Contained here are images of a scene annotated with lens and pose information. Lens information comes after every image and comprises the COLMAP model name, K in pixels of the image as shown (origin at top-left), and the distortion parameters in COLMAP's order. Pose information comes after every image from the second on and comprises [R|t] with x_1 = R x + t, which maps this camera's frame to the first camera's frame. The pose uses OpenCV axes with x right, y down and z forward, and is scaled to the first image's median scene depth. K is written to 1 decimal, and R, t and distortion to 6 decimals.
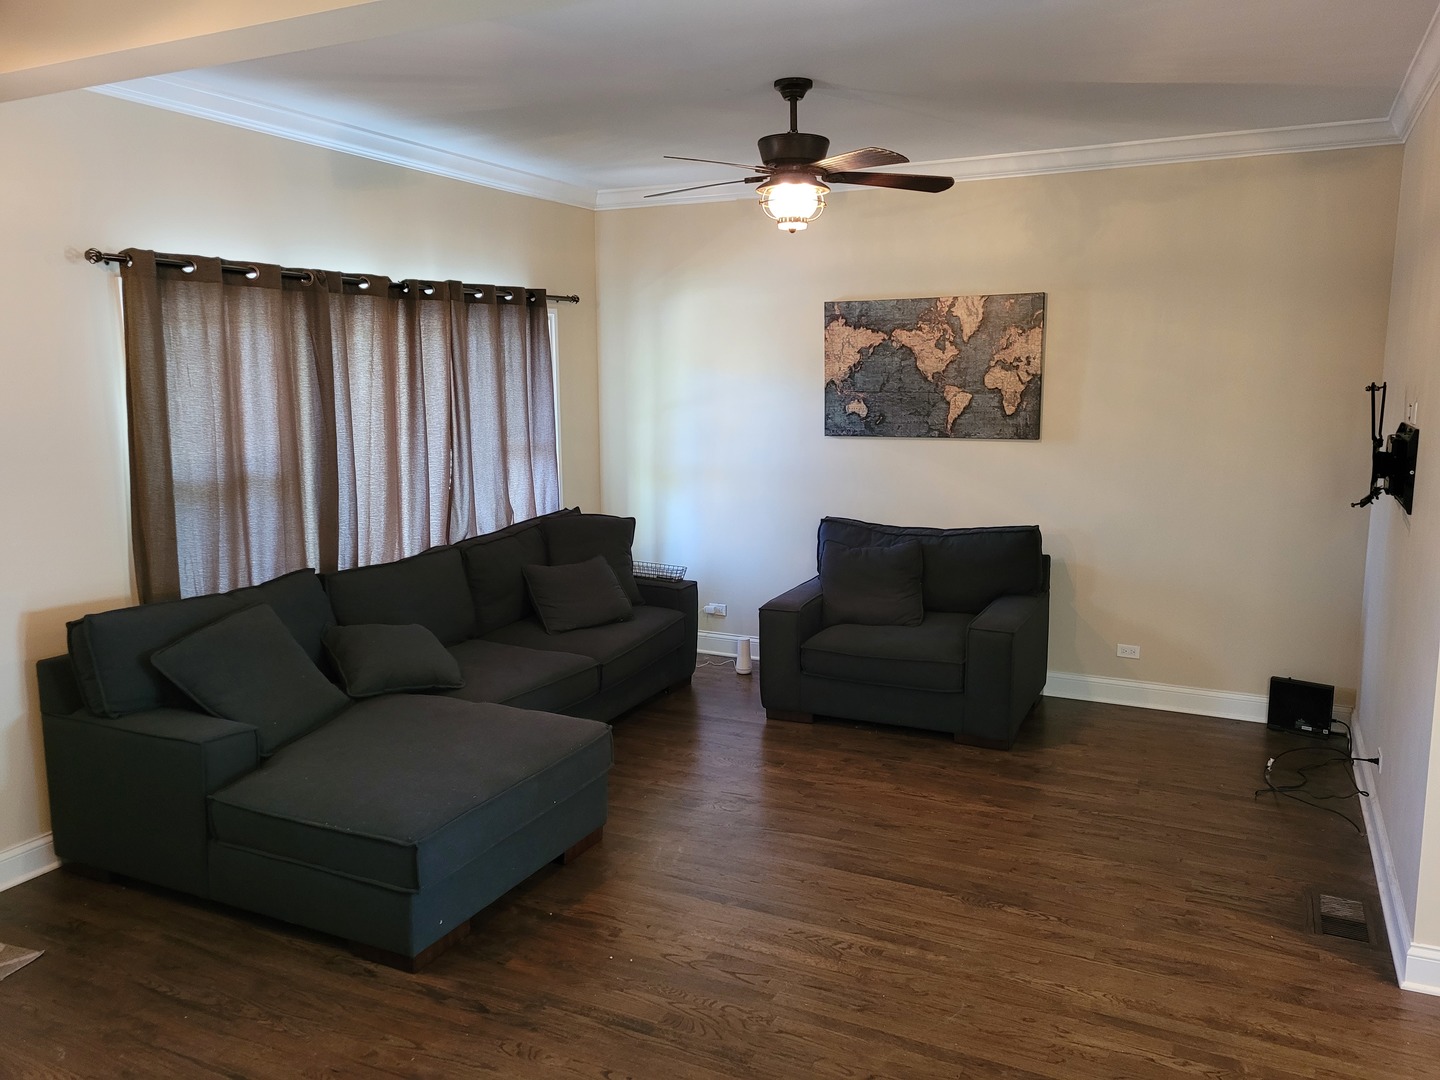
lens RADIAL K [[1112.8, 0, 716.1], [0, 1112.8, 531.7], [0, 0, 1]] dist [0.054483, -0.006626]
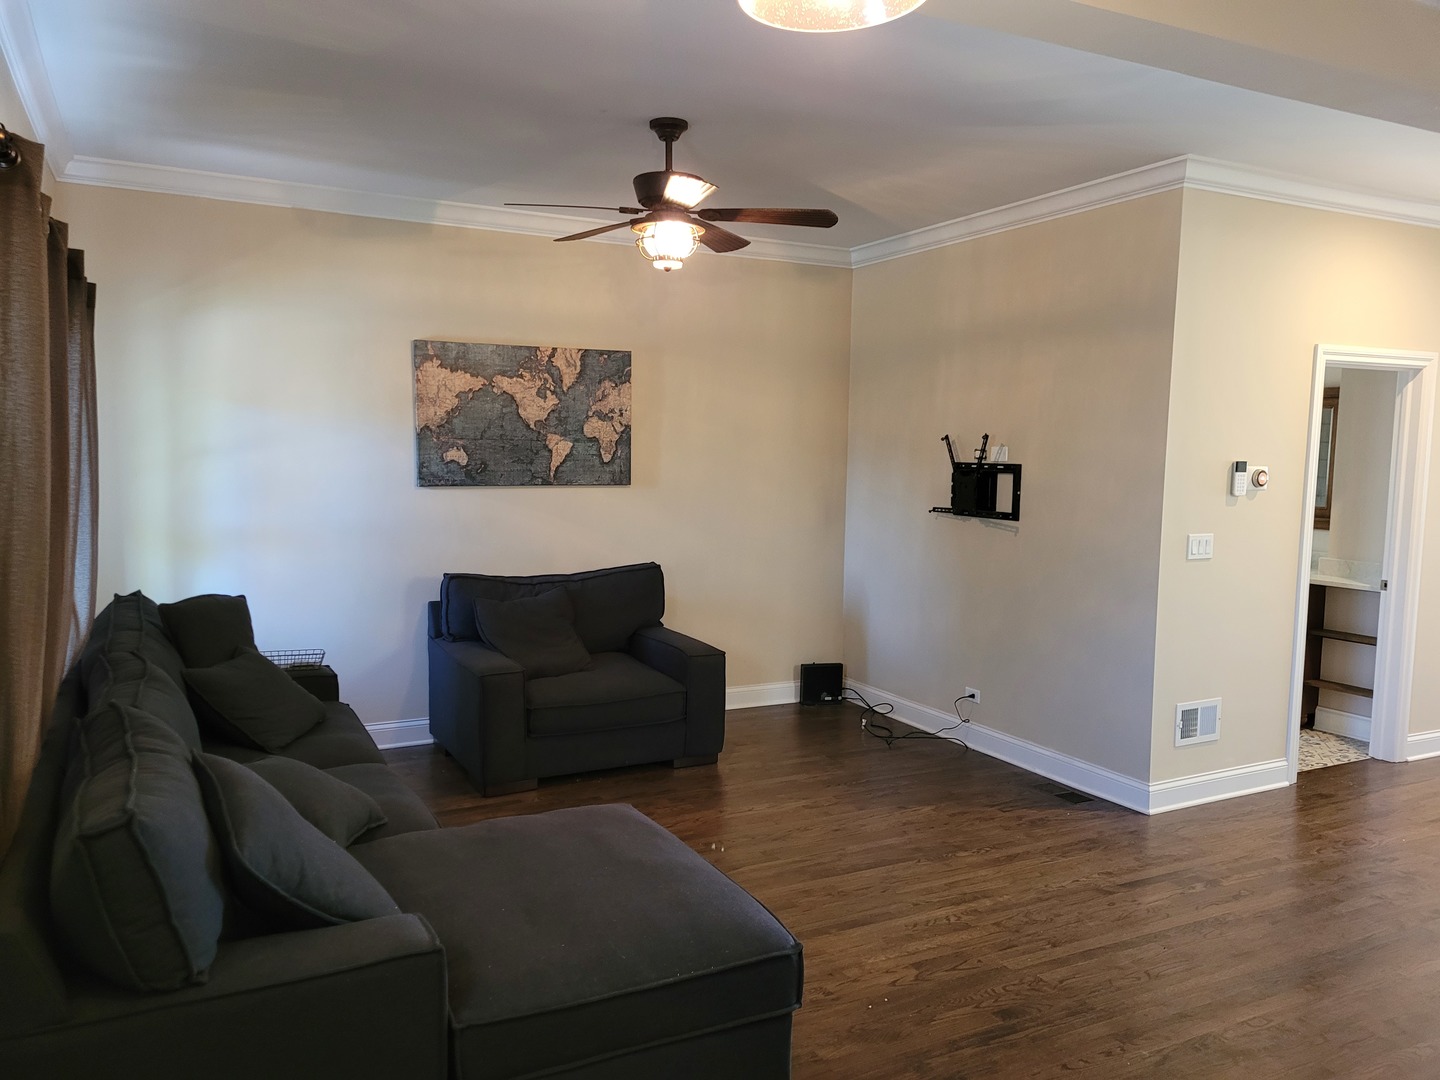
lens RADIAL K [[1112.8, 0, 712.1], [0, 1112.8, 548.9], [0, 0, 1]] dist [0.054483, -0.006626]
pose [[0.586344, -0.061748, 0.807706, -0.540227], [0.099504, 0.995030, 0.003835, -0.016366], [-0.803928, 0.078121, 0.589574, 0.297363]]
